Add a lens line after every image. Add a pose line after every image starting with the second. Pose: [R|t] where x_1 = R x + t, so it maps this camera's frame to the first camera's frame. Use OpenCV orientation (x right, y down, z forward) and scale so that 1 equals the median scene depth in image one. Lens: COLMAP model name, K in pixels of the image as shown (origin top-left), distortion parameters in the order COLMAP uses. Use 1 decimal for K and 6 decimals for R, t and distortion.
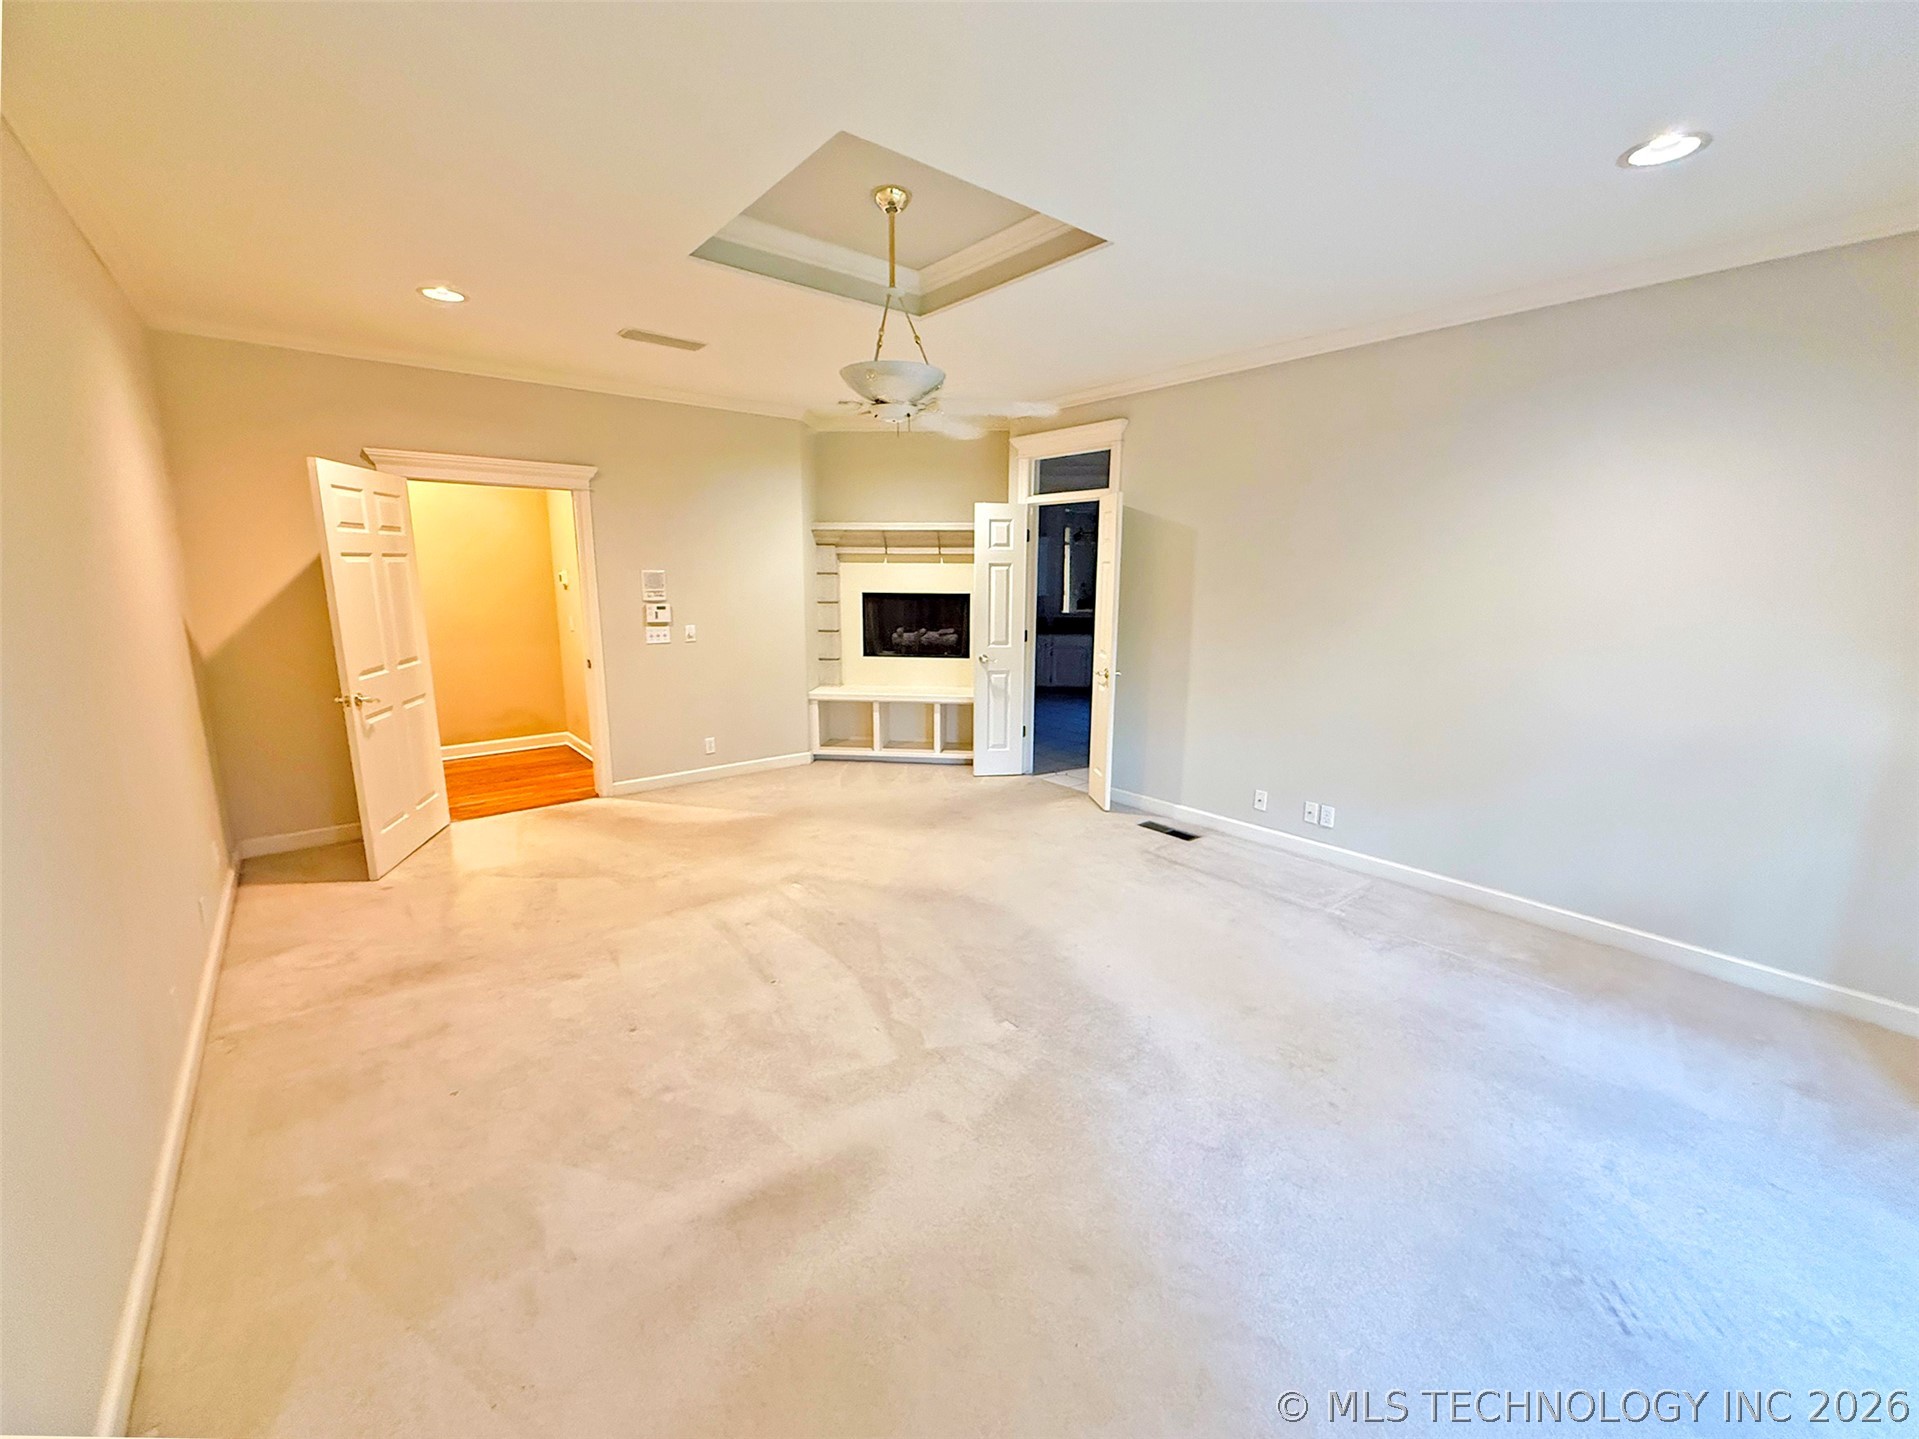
lens RADIAL K [[785.0, 0, 959.5], [0, 785.0, 719.5], [0, 0, 1]] dist [0.000687, 0.000142]
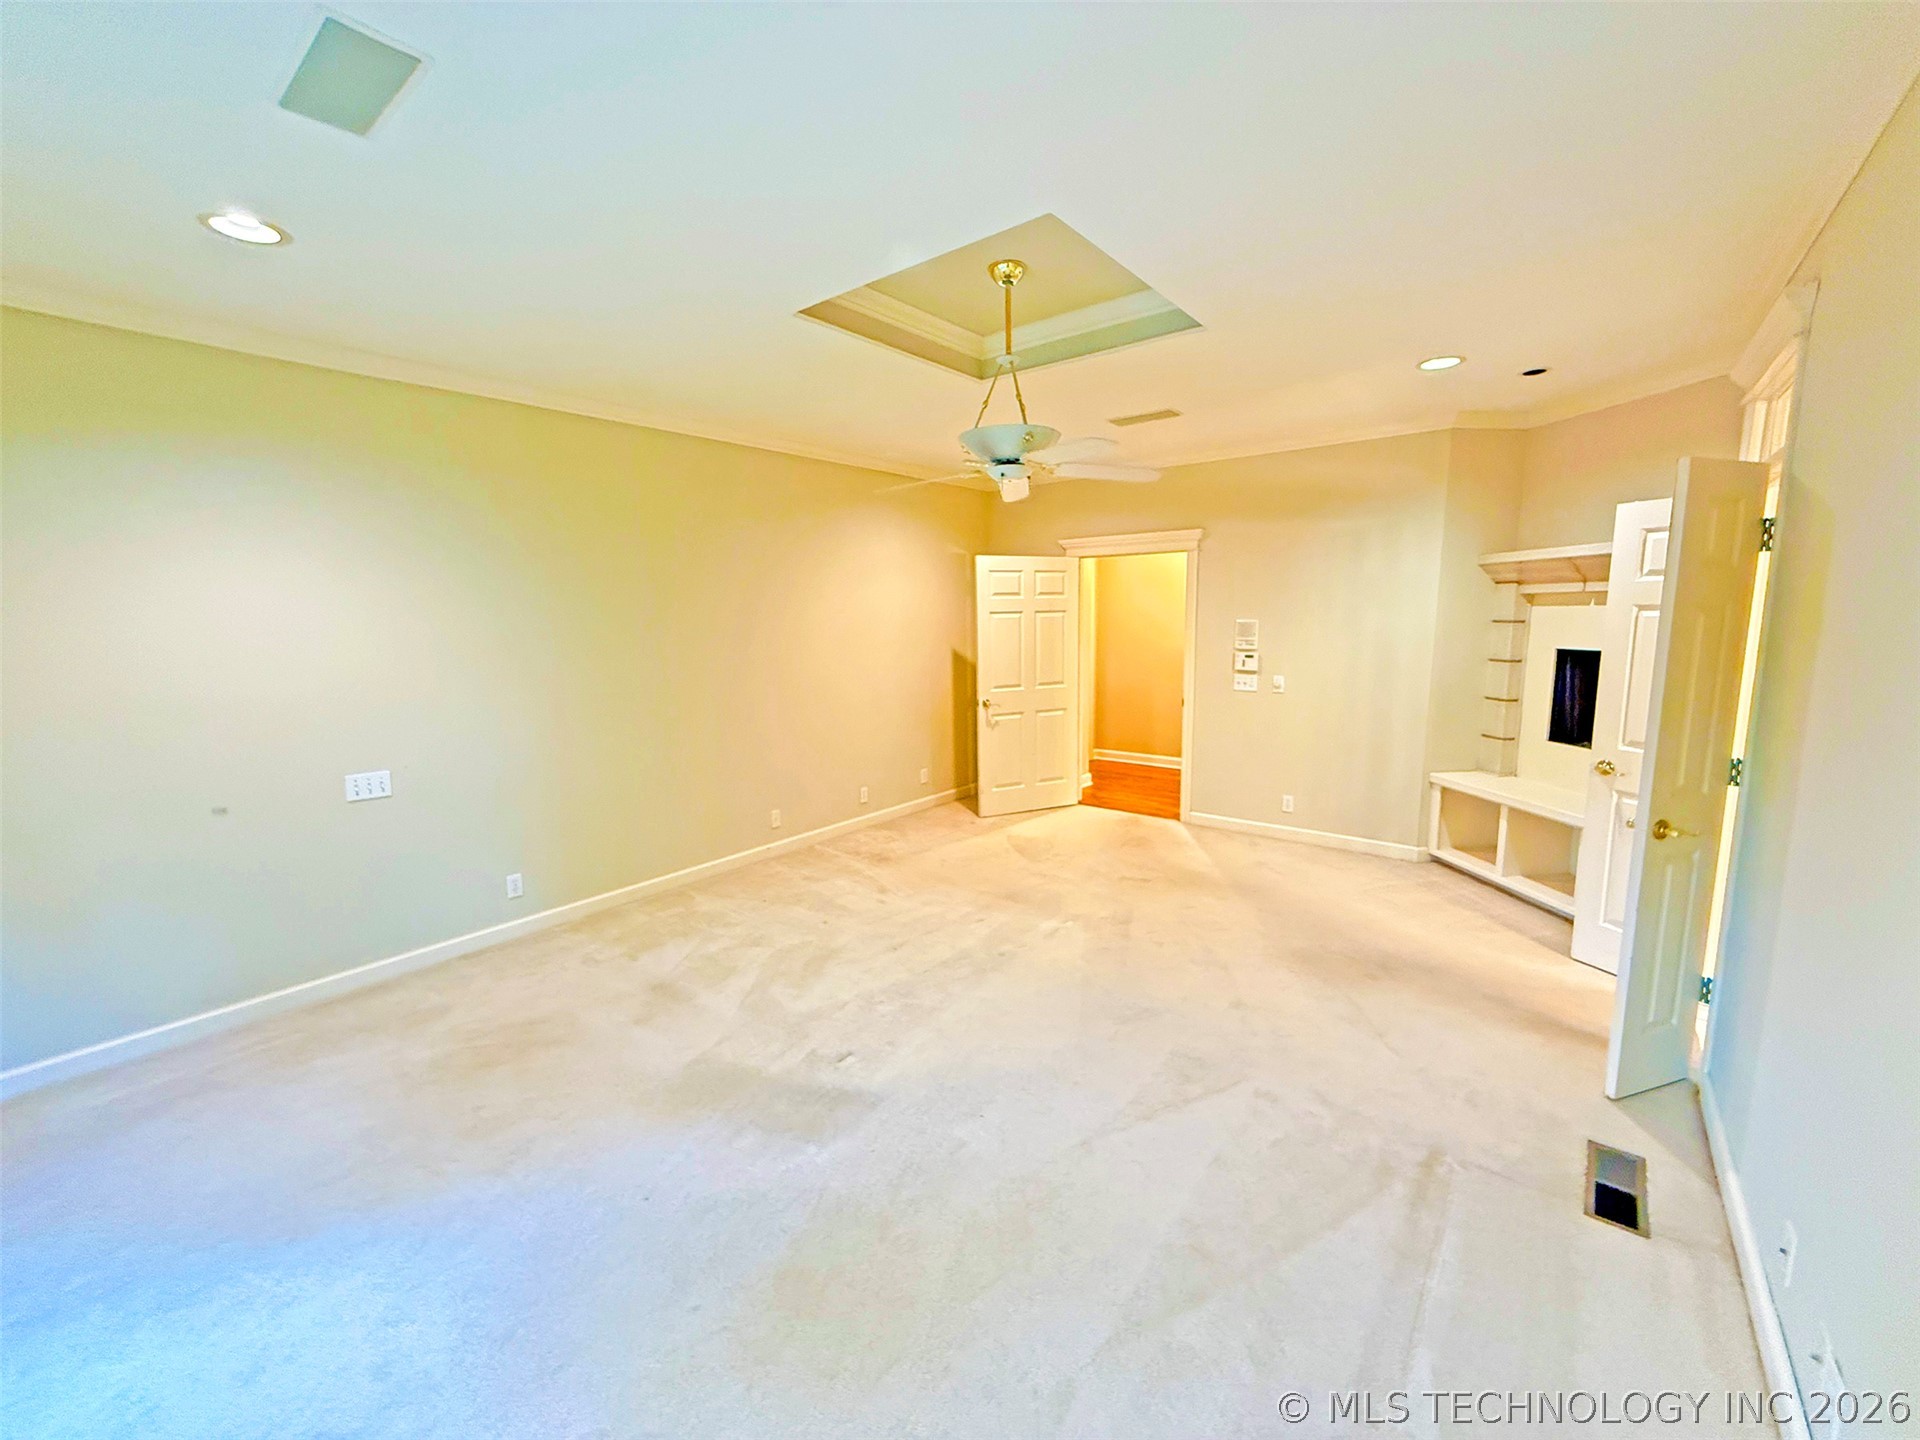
lens RADIAL K [[765.5, 0, 960.1], [0, 765.5, 724.5], [0, 0, 1]] dist [-0.000704, -0.000212]
pose [[0.197229, 0.131390, -0.971513, 0.531140], [-0.170984, 0.980400, 0.097880, -0.090324], [0.965332, 0.146808, 0.215829, 0.445768]]
